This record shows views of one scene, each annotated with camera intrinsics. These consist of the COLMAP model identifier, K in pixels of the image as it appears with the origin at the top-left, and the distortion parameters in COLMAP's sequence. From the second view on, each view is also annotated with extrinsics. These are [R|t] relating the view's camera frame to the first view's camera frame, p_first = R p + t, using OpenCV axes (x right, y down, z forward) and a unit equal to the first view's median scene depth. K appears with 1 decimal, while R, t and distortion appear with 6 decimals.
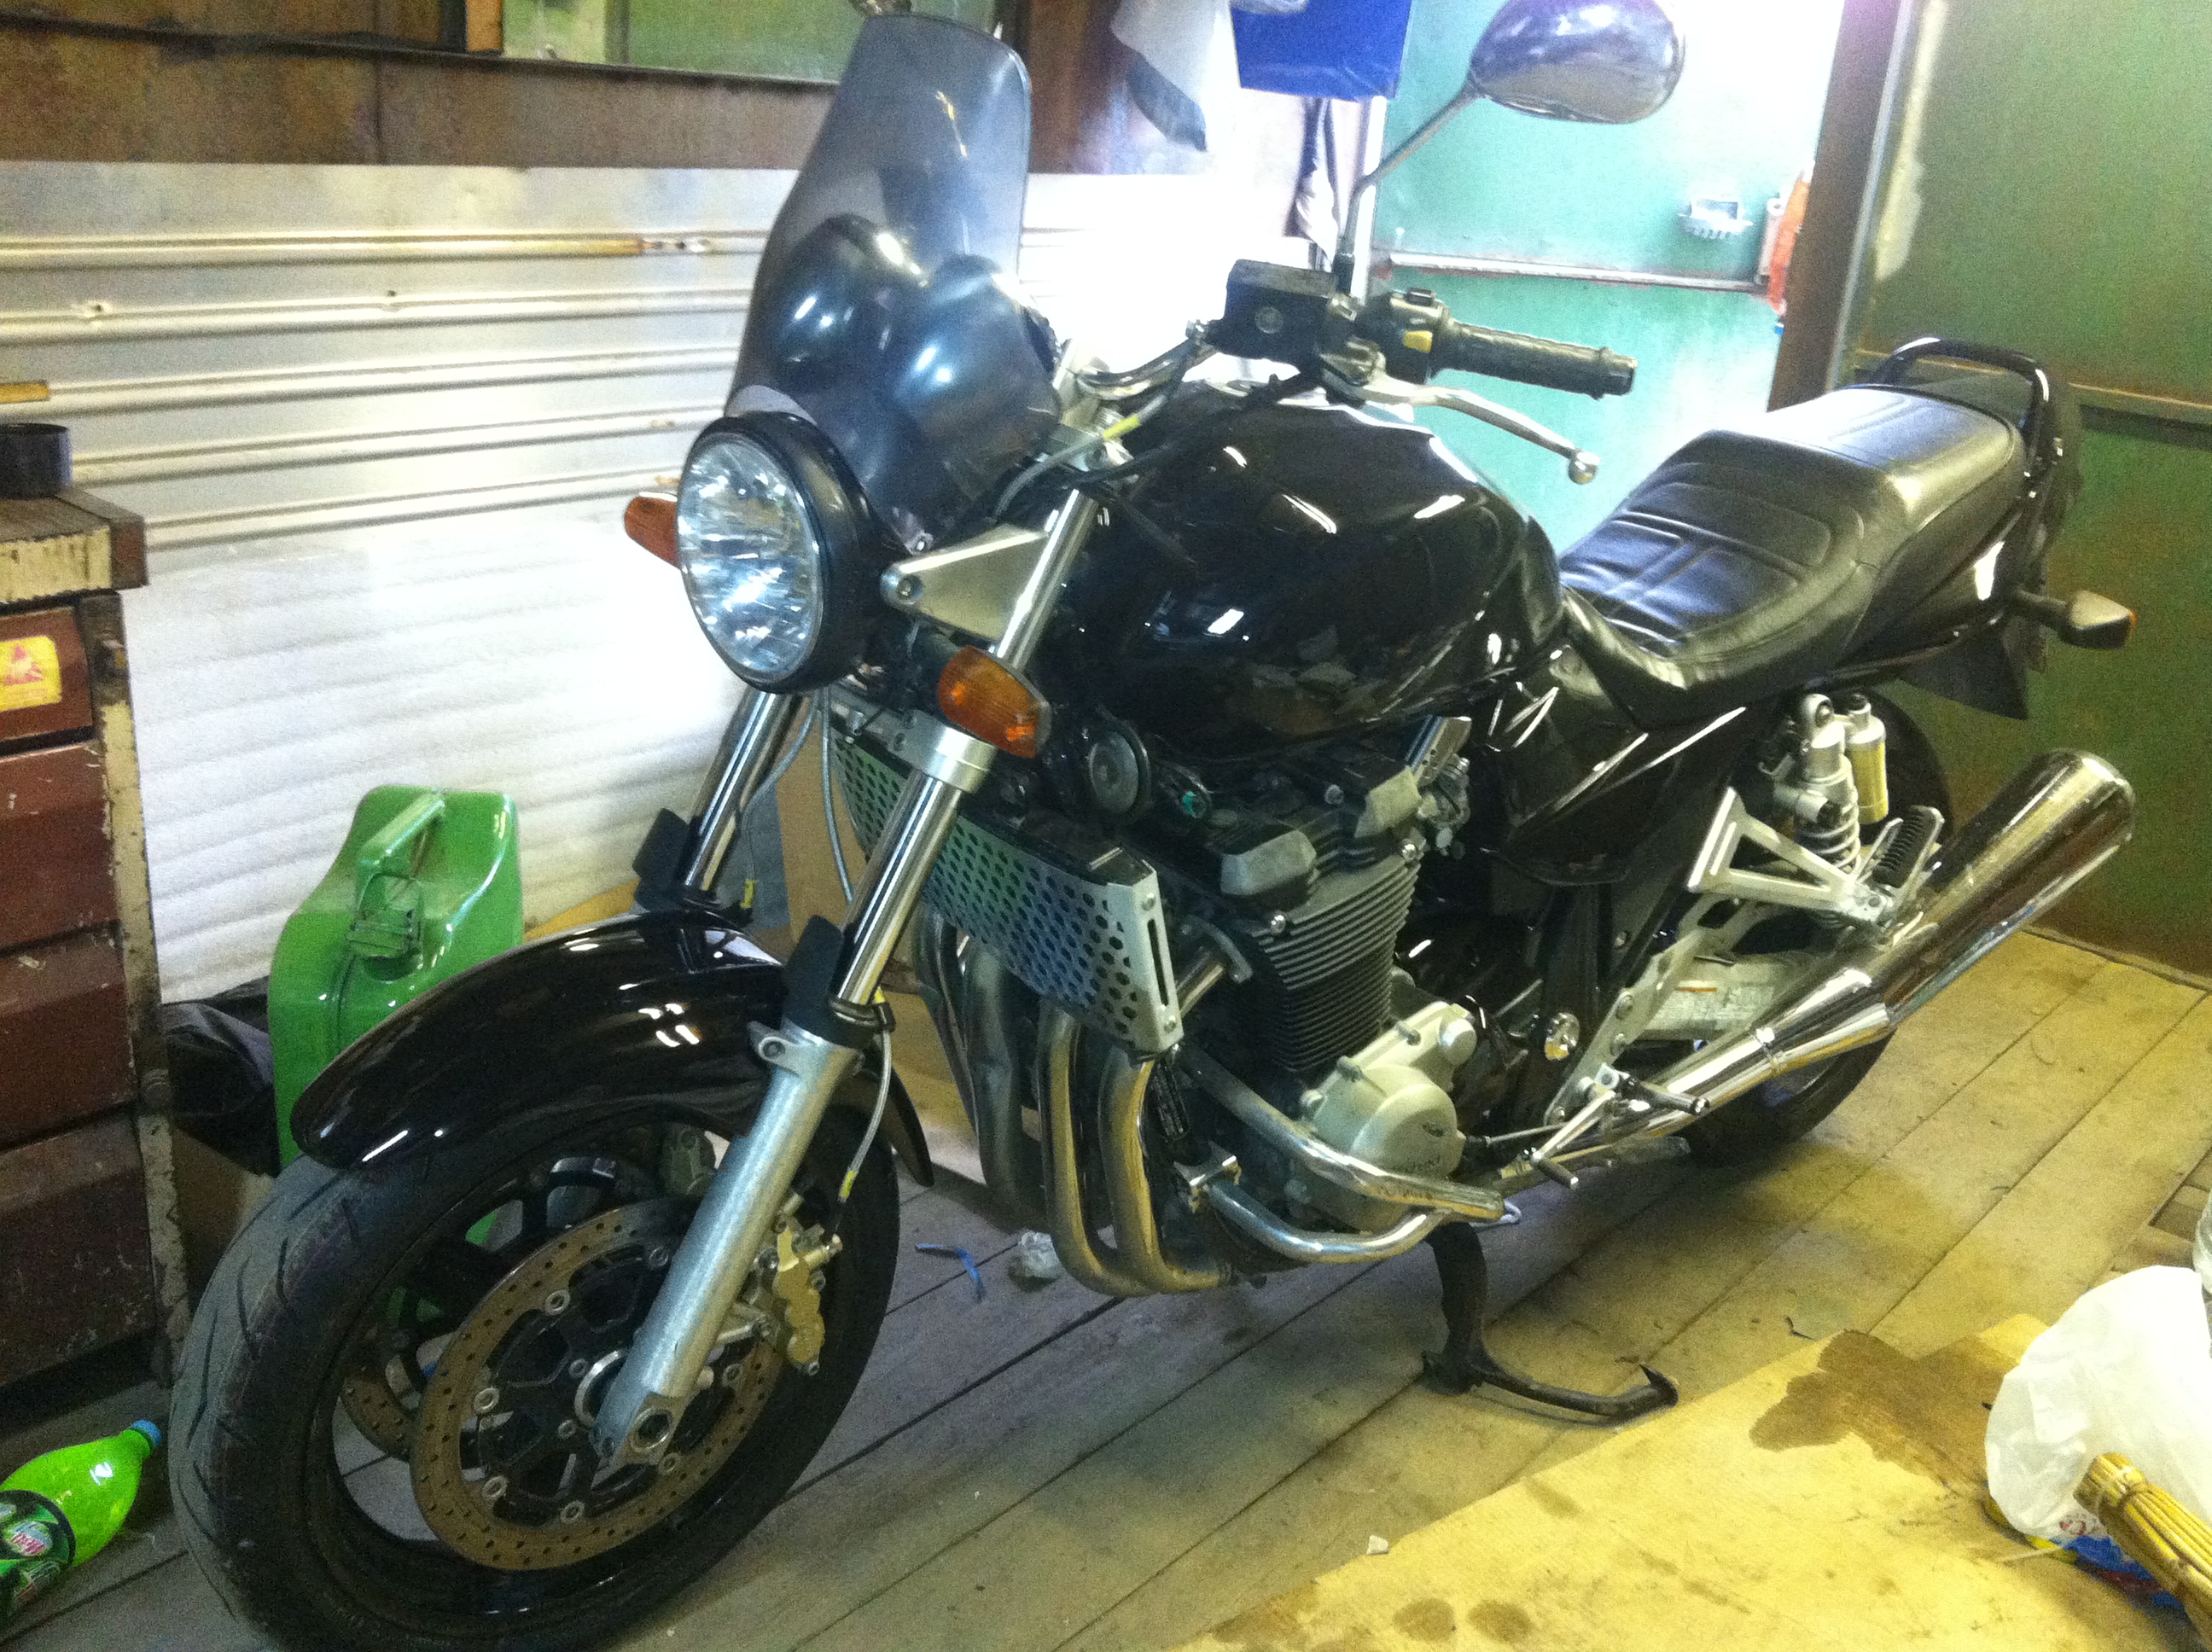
lens RADIAL K [[2183.9, 0, 1095.4], [0, 2183.9, 826.7], [0, 0, 1]] dist [0.096344, -0.144996]
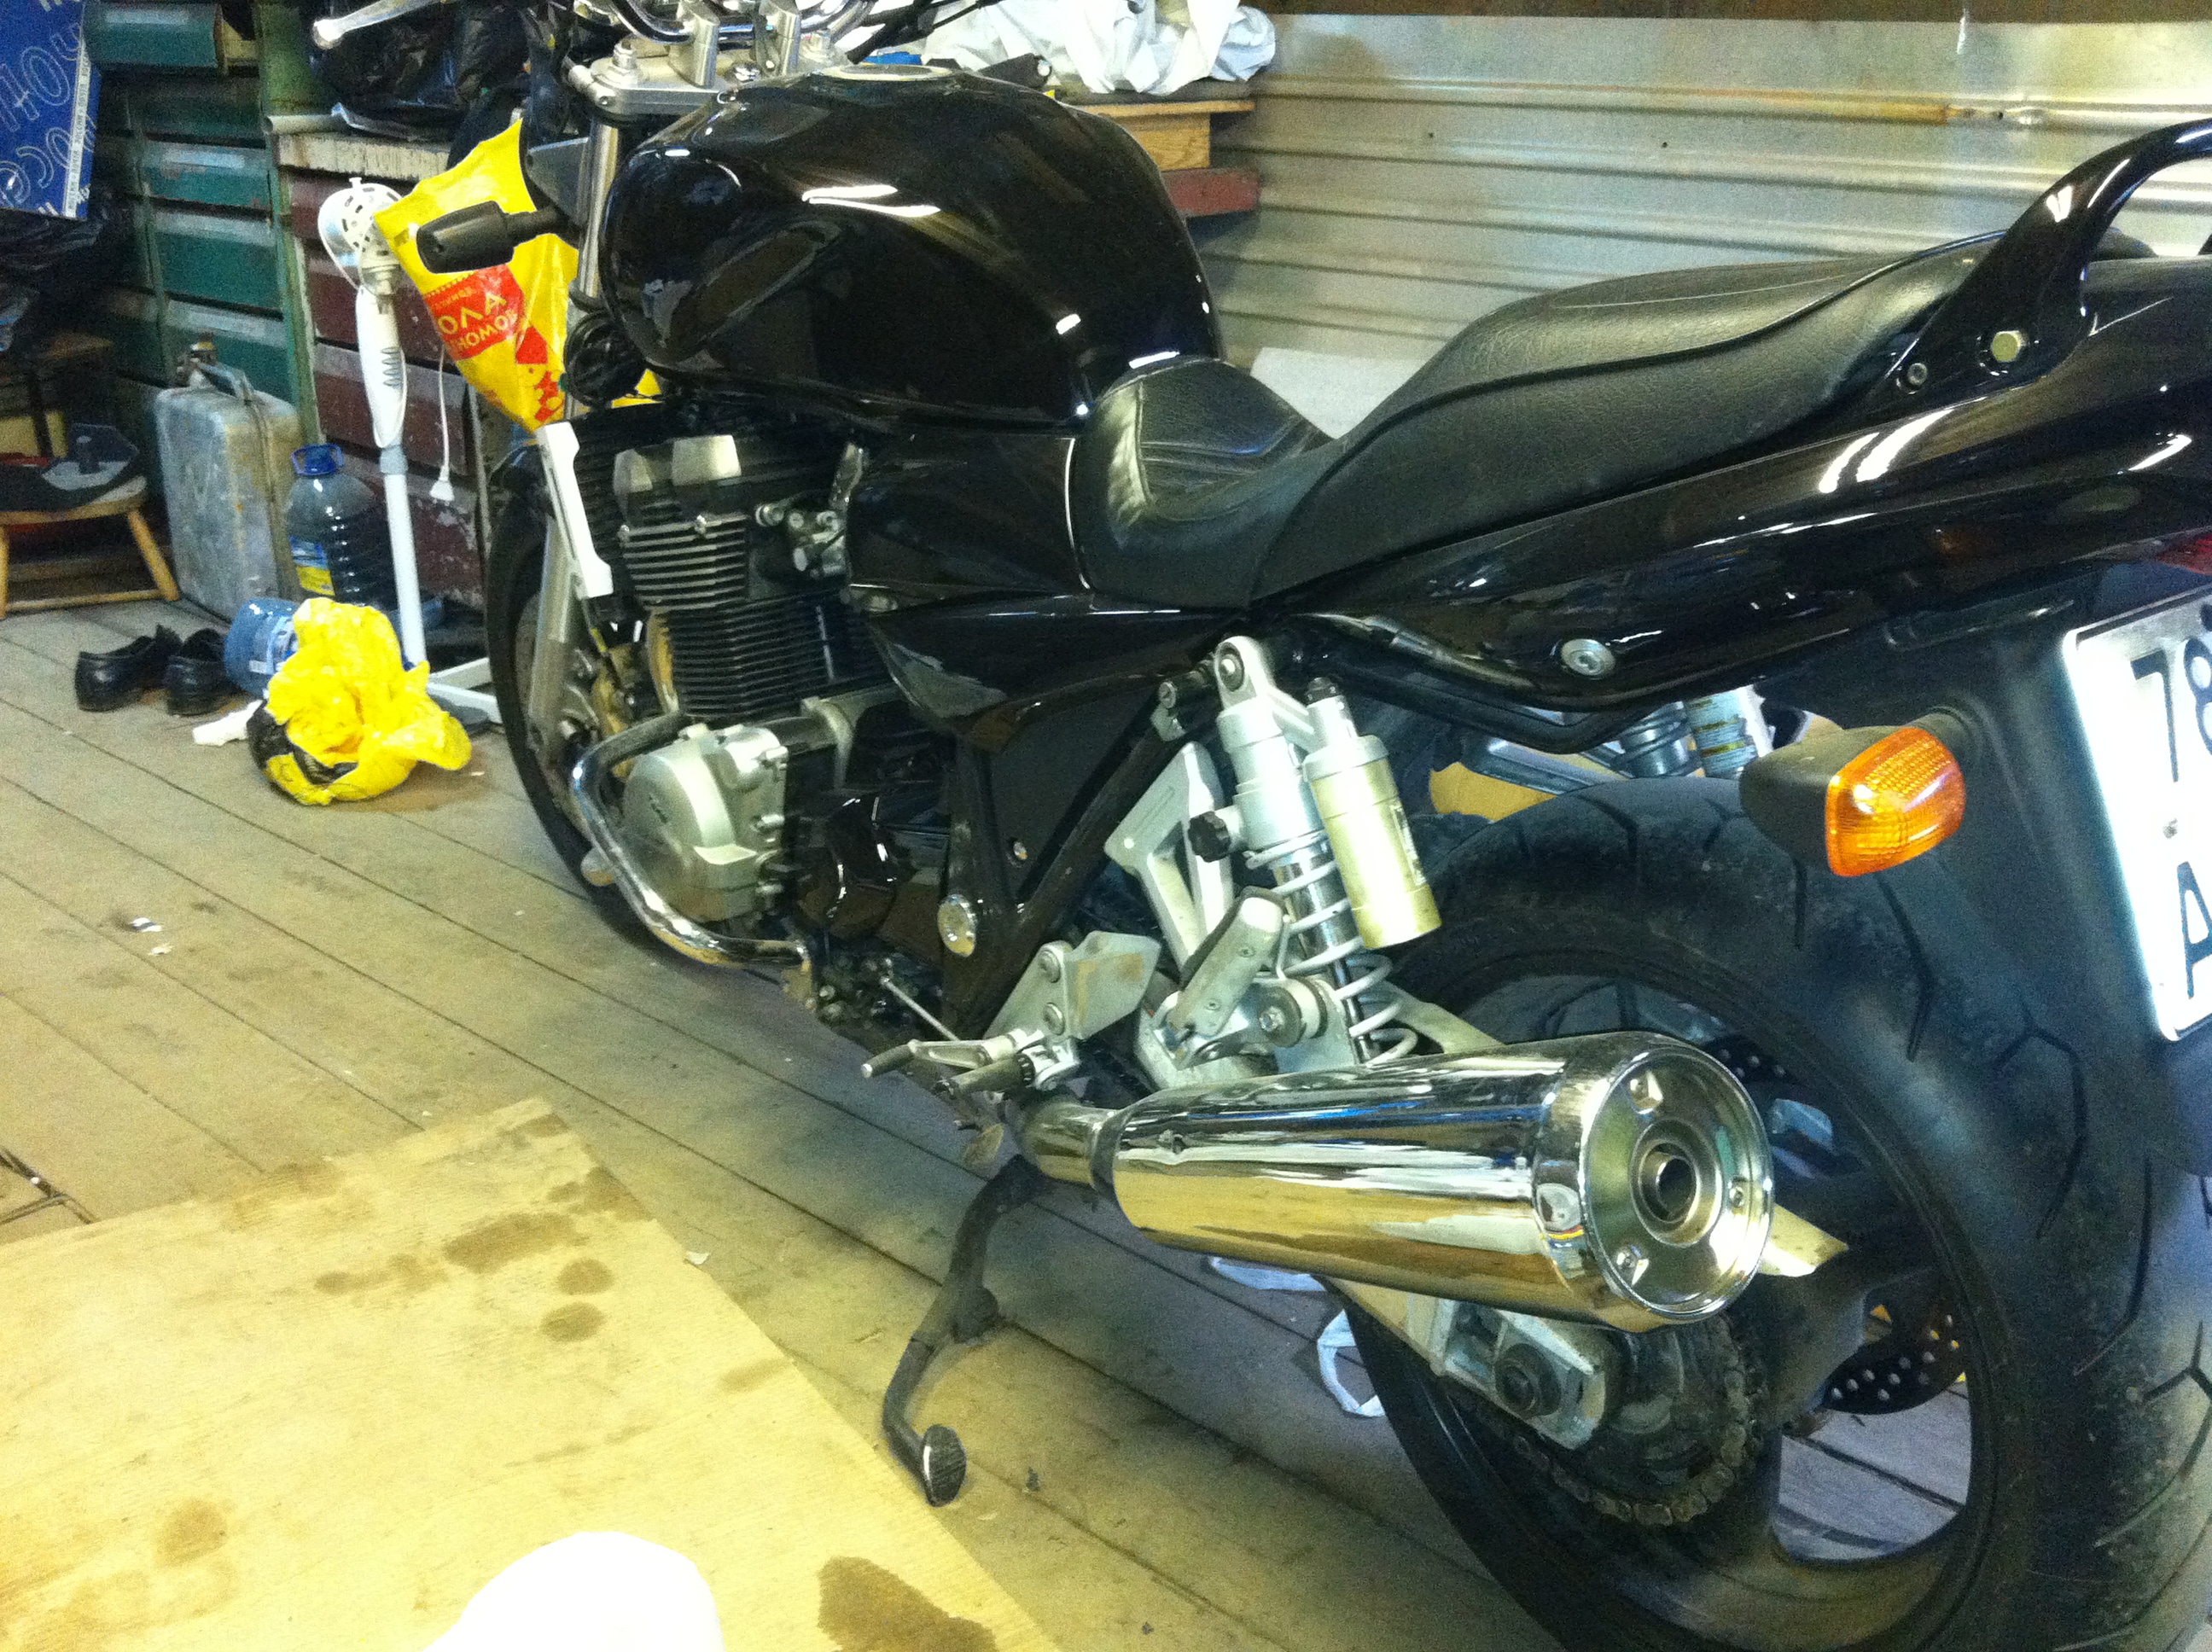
lens RADIAL K [[2183.9, 0, 1095.4], [0, 2183.9, 826.7], [0, 0, 1]] dist [0.096344, -0.144996]
pose [[-0.040676, 0.246525, -0.968282, 0.846221], [-0.388201, 0.889053, 0.242661, -0.113760], [0.920676, 0.385759, 0.059538, 0.883865]]
